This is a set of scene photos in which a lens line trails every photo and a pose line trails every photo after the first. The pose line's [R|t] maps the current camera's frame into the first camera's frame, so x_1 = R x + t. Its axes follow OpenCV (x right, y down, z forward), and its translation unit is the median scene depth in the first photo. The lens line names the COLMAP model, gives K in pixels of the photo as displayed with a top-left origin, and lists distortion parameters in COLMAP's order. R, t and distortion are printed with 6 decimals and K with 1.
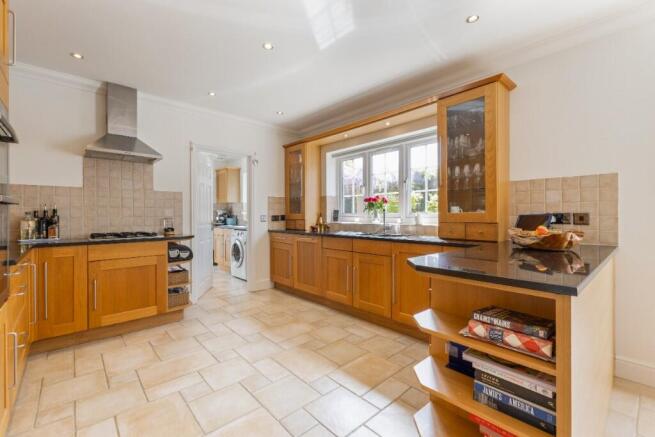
lens RADIAL K [[283.2, 0, 328.3], [0, 283.2, 216.6], [0, 0, 1]] dist [0.005053, 0.000260]
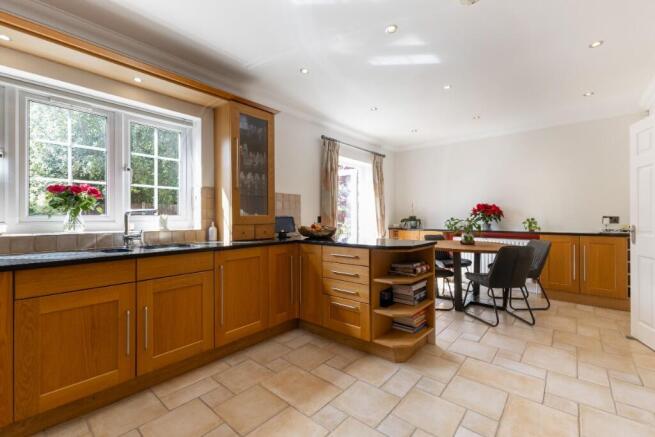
lens RADIAL K [[283.2, 0, 327.3], [0, 283.2, 216.7], [0, 0, 1]] dist [0.005053, 0.000260]
pose [[-0.122351, -0.006250, 0.992467, -0.950997], [0.008344, 0.999938, 0.007326, -0.019880], [-0.992452, 0.009178, -0.122291, 1.220017]]
